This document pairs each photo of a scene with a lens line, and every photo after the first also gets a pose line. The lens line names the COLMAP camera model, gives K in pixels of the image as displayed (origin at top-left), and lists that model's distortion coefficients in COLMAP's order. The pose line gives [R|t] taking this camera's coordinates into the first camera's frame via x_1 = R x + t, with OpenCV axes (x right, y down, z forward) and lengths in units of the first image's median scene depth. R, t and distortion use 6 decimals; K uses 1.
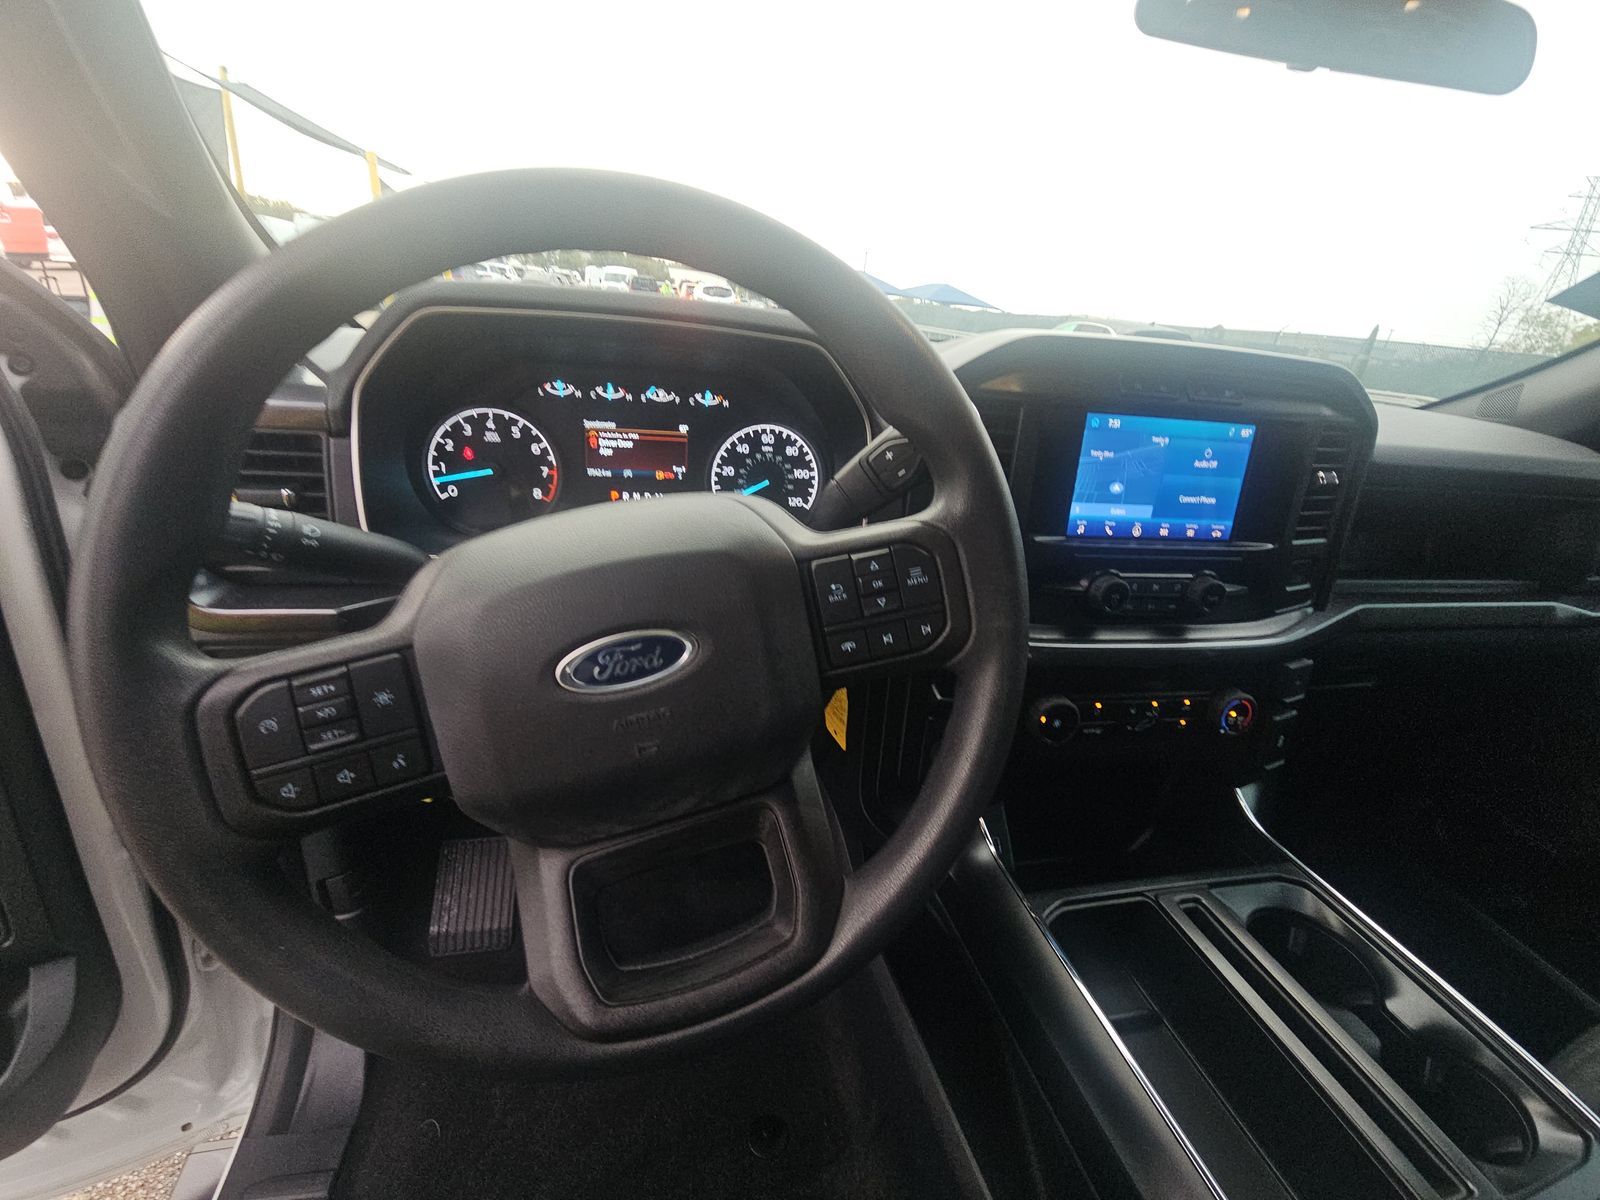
lens RADIAL K [[636.5, 0, 812.4], [0, 636.5, 615.3], [0, 0, 1]] dist [0.005420, -0.000724]
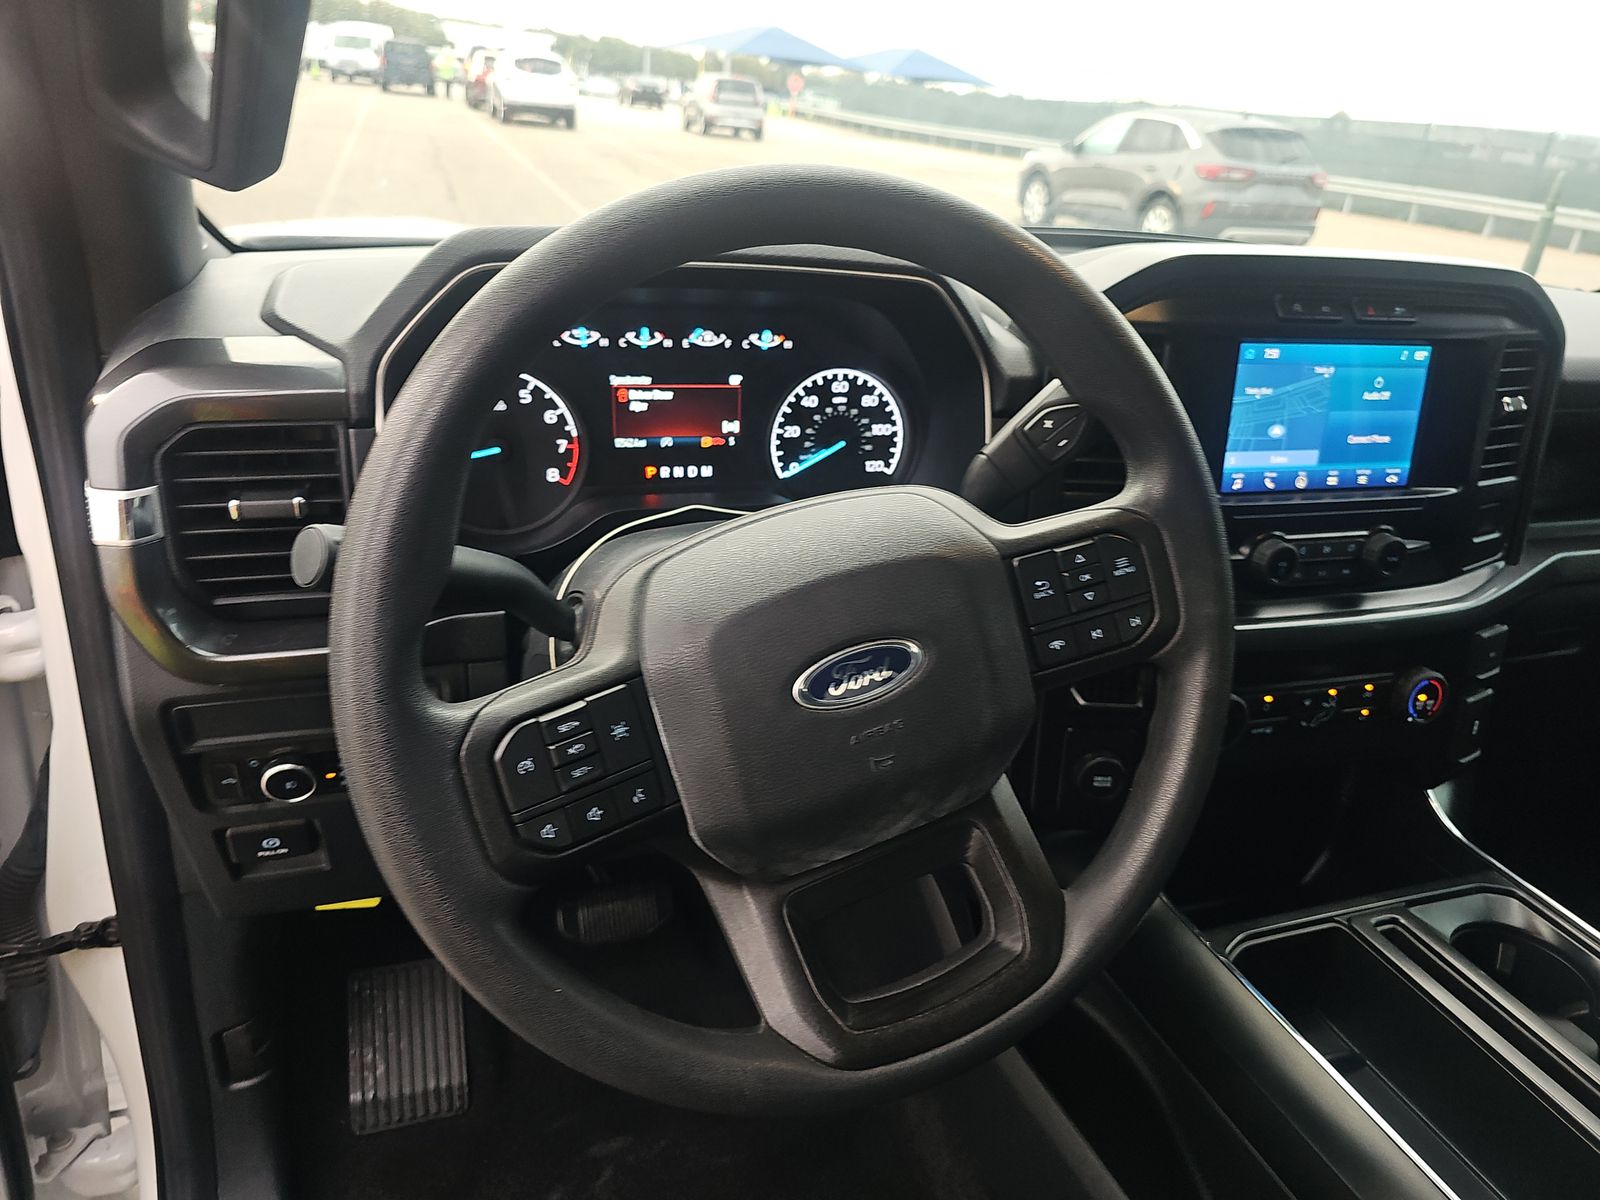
lens RADIAL K [[1035.6, 0, 853.2], [0, 1035.6, 628.6], [0, 0, 1]] dist [0.041442, -0.040684]
pose [[0.991615, -0.067251, 0.110345, -0.224932], [0.064390, 0.997495, 0.029294, -0.021913], [-0.112039, -0.021943, 0.993462, -0.271953]]
